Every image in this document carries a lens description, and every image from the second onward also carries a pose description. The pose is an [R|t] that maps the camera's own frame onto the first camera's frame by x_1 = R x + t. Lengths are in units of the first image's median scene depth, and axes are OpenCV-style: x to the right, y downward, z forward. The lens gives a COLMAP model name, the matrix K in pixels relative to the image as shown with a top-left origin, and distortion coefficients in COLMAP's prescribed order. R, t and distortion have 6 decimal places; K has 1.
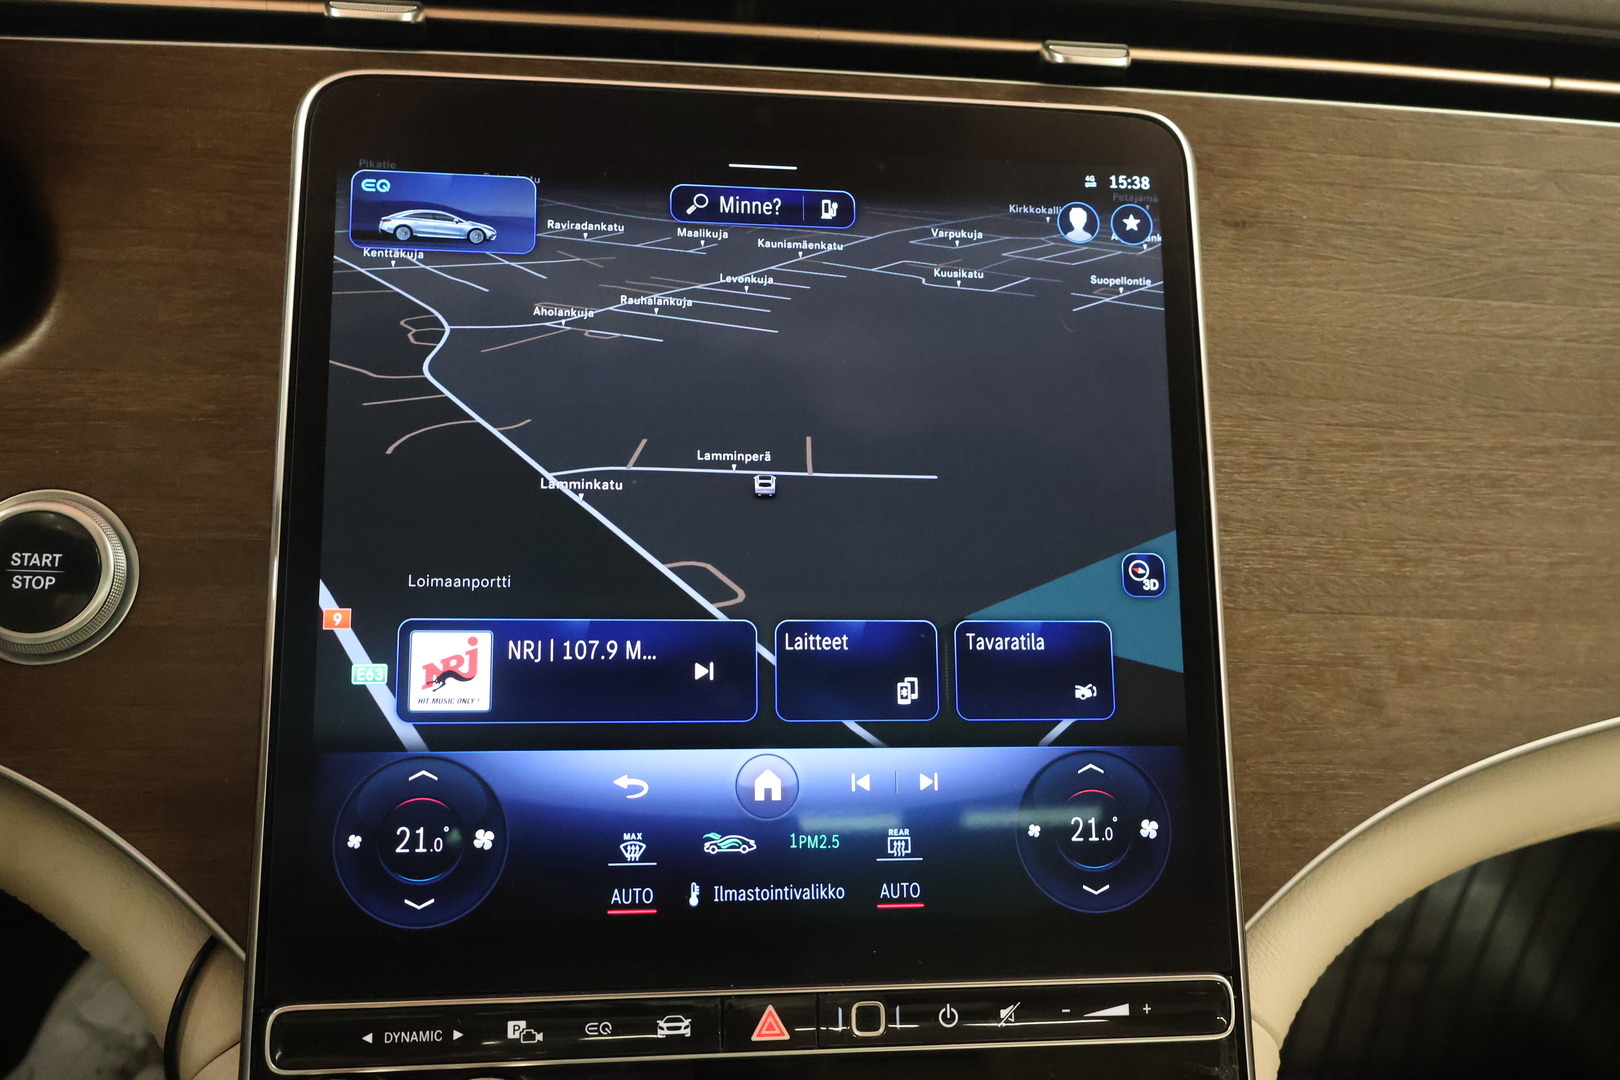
lens RADIAL K [[1526.6, 0, 811.0], [0, 1526.6, 535.7], [0, 0, 1]] dist [-0.013256, 0.000000]
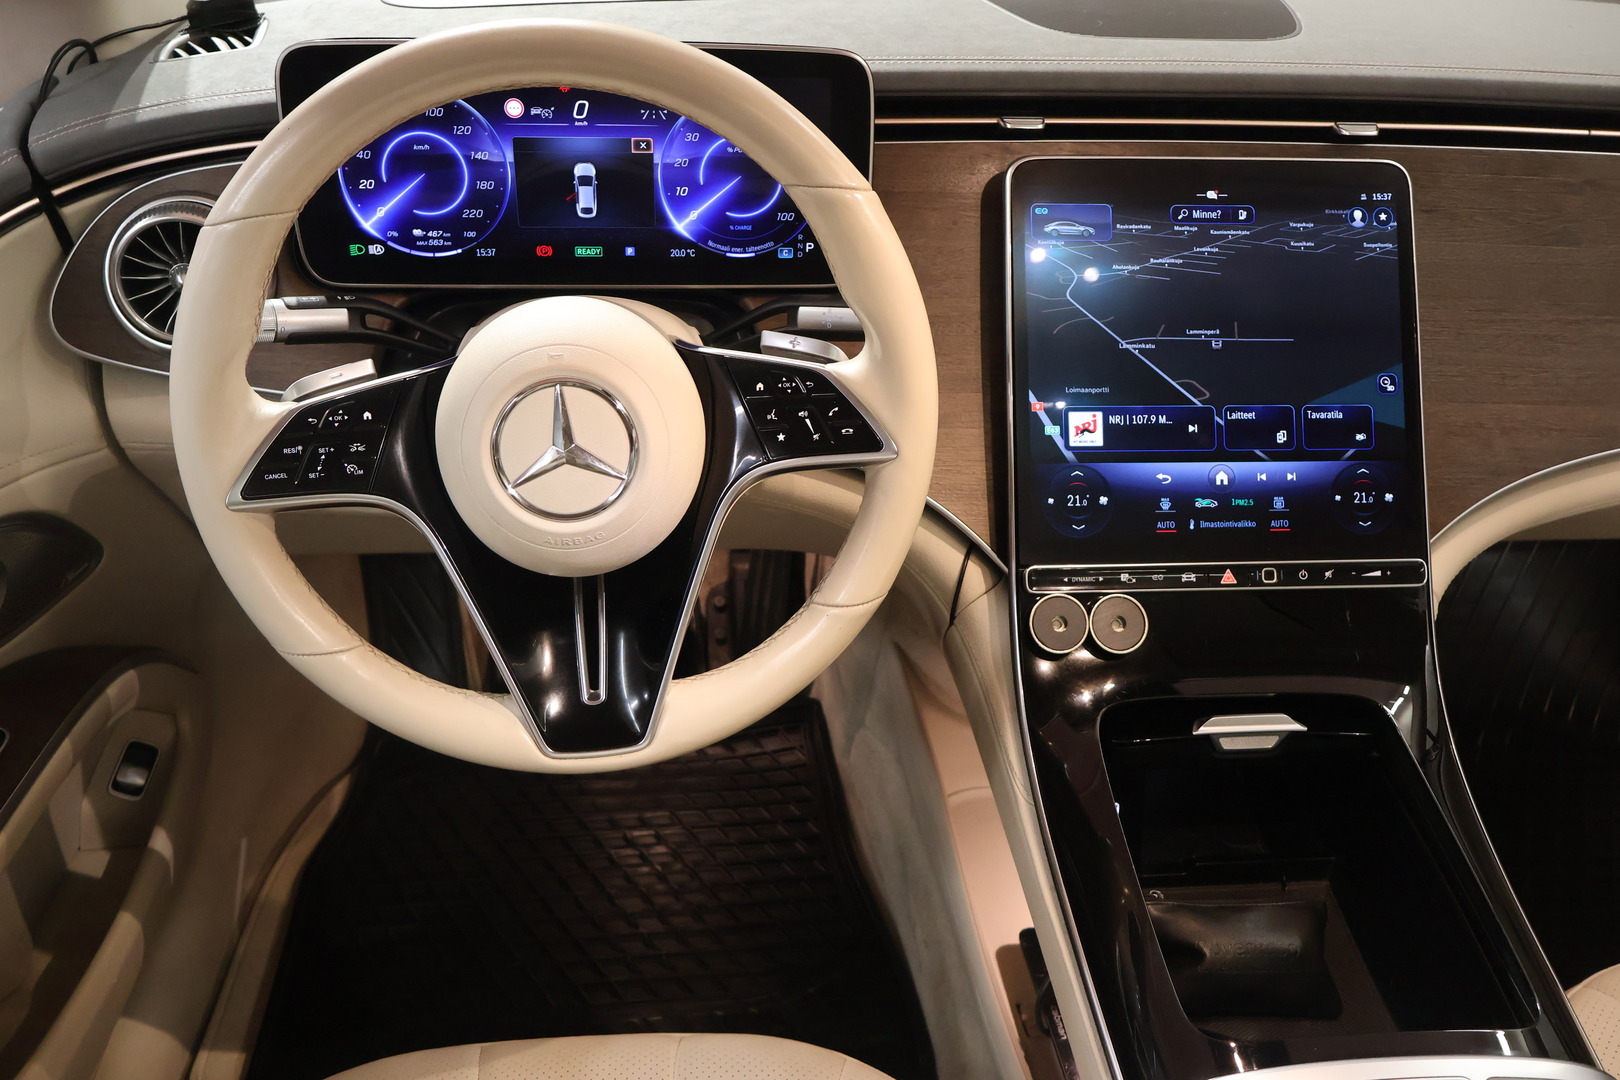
lens RADIAL K [[1308.2, 0, 807.7], [0, 1308.2, 544.9], [0, 0, 1]] dist [-0.034748, -0.009975]
pose [[0.996875, -0.005977, -0.078770, -0.476612], [0.015996, 0.991749, 0.127192, 0.004819], [0.077360, -0.128054, 0.988745, -0.955509]]
